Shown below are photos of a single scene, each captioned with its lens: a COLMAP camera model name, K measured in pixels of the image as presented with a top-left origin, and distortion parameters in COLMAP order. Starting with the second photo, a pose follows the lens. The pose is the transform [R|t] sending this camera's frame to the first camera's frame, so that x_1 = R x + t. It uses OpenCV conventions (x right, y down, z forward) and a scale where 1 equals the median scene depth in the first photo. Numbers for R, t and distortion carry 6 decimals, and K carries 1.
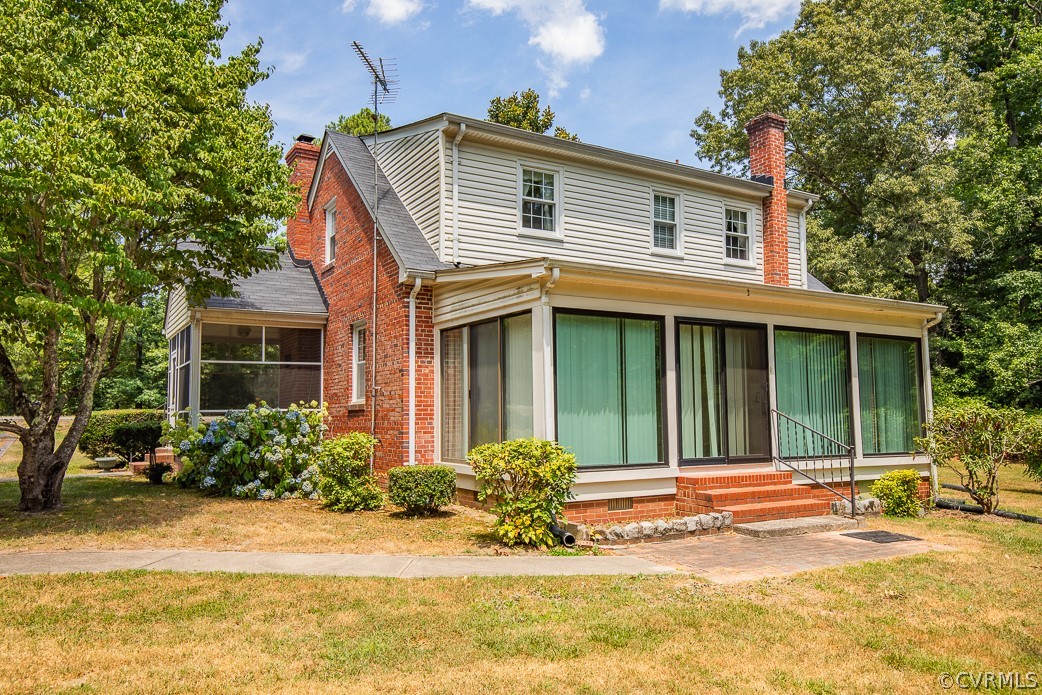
lens RADIAL K [[742.7, 0, 521.0], [0, 742.7, 347.5], [0, 0, 1]] dist [0.008054, 0.003830]
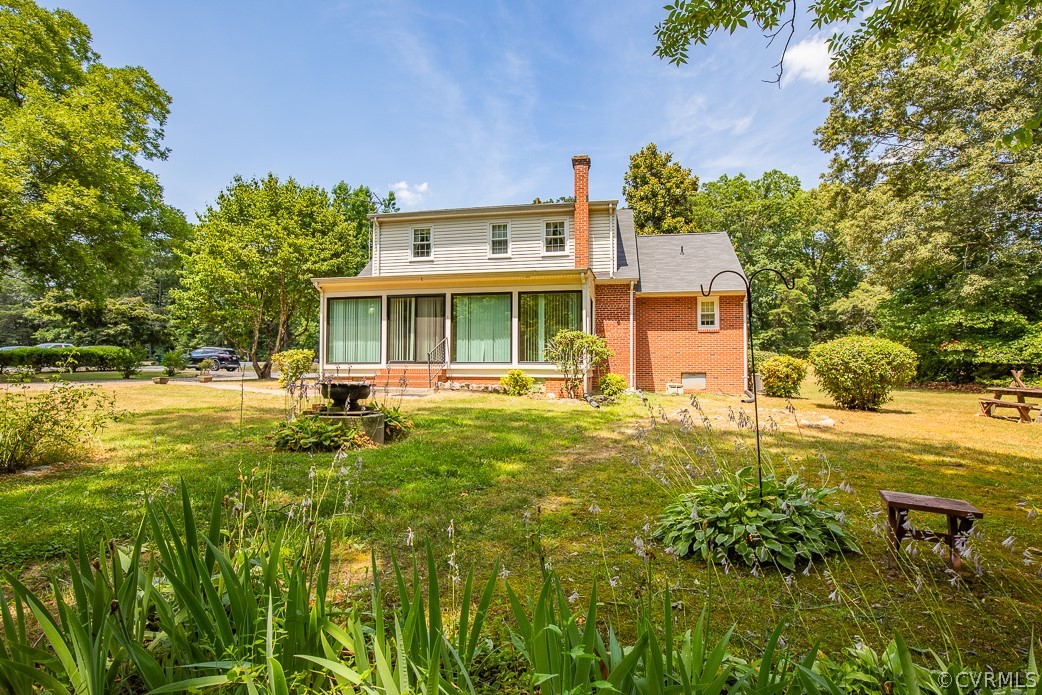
lens RADIAL K [[501.4, 0, 524.2], [0, 501.4, 353.1], [0, 0, 1]] dist [-0.037831, 0.000218]
pose [[0.754248, -0.021674, -0.656232, 1.242854], [0.054287, 0.998092, 0.029431, 0.089056], [0.654341, -0.057824, 0.753985, 0.133743]]
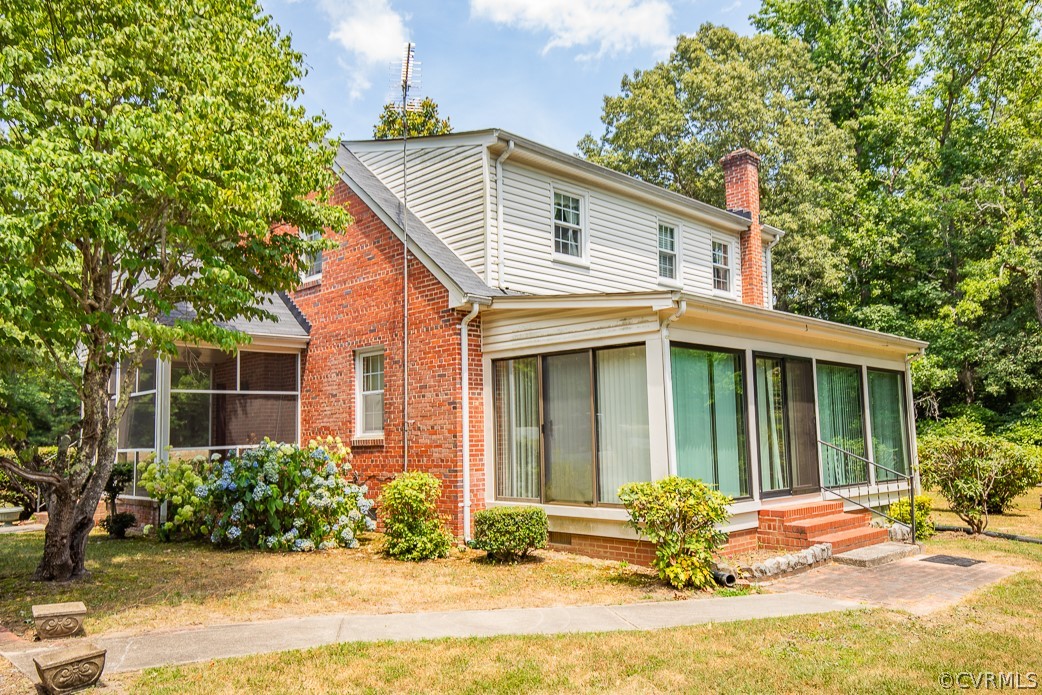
lens RADIAL K [[784.6, 0, 513.5], [0, 784.6, 352.5], [0, 0, 1]] dist [0.025127, -0.003604]
pose [[0.970729, 0.013680, 0.239788, -0.312191], [-0.008651, 0.999720, -0.022010, -0.010582], [-0.240022, 0.019291, 0.970576, 0.033969]]
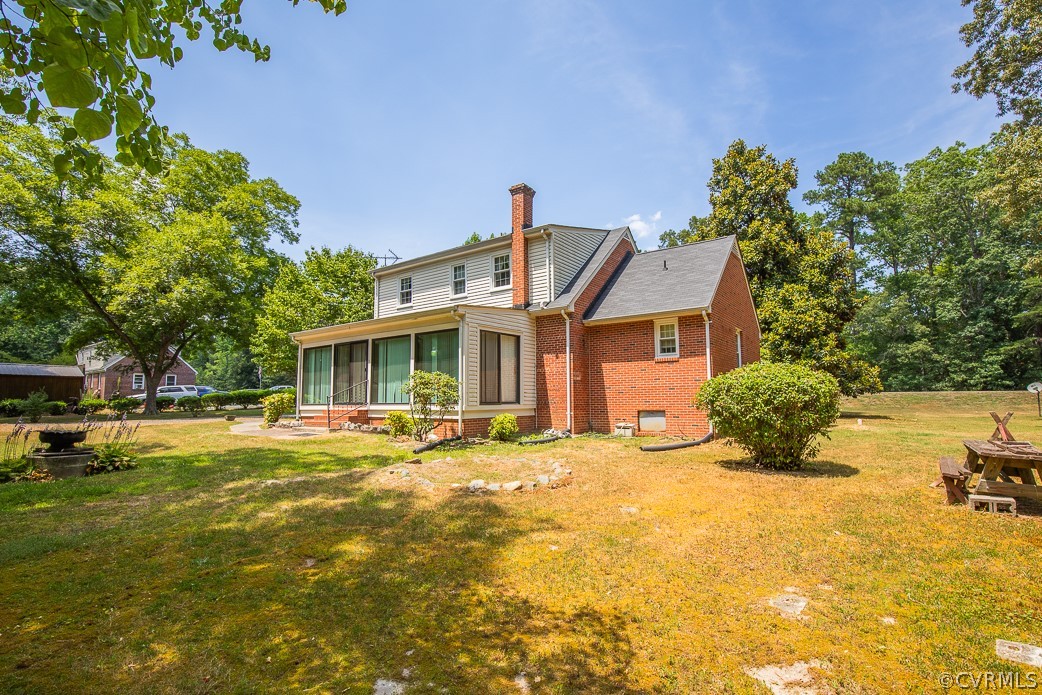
lens RADIAL K [[501.4, 0, 524.2], [0, 501.4, 353.1], [0, 0, 1]] dist [-0.037831, 0.000218]
pose [[0.391293, -0.093003, -0.915554, 1.659240], [0.089463, 0.994012, -0.062737, 0.124387], [0.915907, -0.057360, 0.397271, 0.781585]]
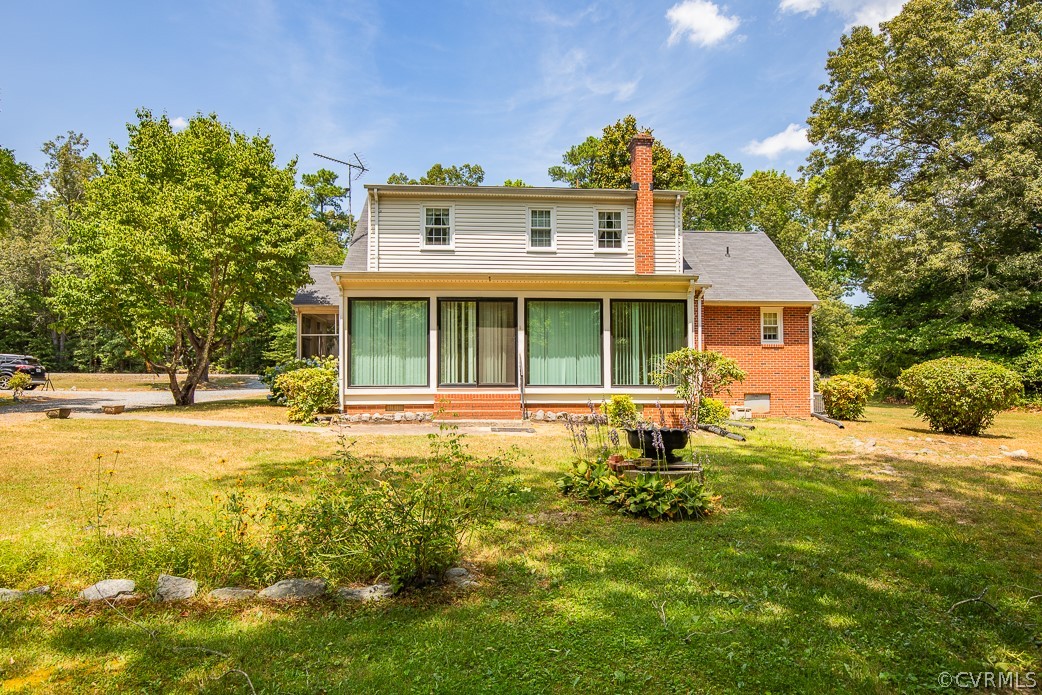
lens RADIAL K [[628.2, 0, 523.8], [0, 628.2, 351.0], [0, 0, 1]] dist [-0.005626, -0.033272]
pose [[0.893215, -0.020710, -0.449153, 0.853997], [0.038798, 0.998763, 0.031105, 0.035072], [0.447953, -0.045210, 0.892913, -0.134907]]
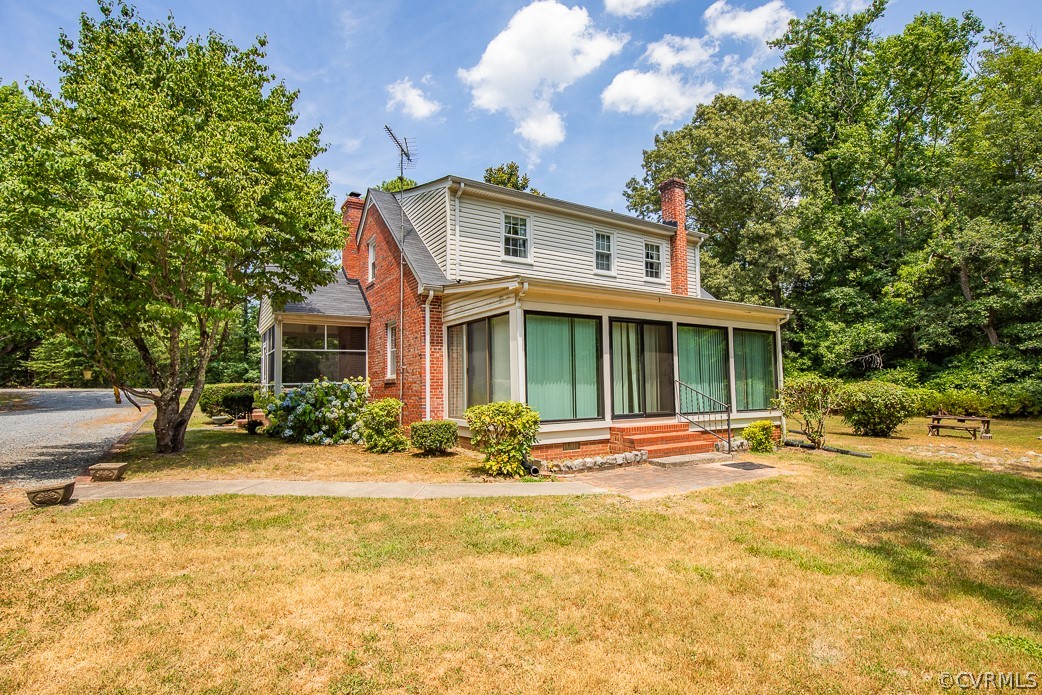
lens RADIAL K [[506.6, 0, 521.5], [0, 506.6, 350.6], [0, 0, 1]] dist [-0.024647, 0.000392]
pose [[0.999704, -0.004715, 0.023868, 0.011236], [0.004240, 0.999792, 0.019936, 0.003532], [-0.023957, -0.019829, 0.999516, 0.016611]]
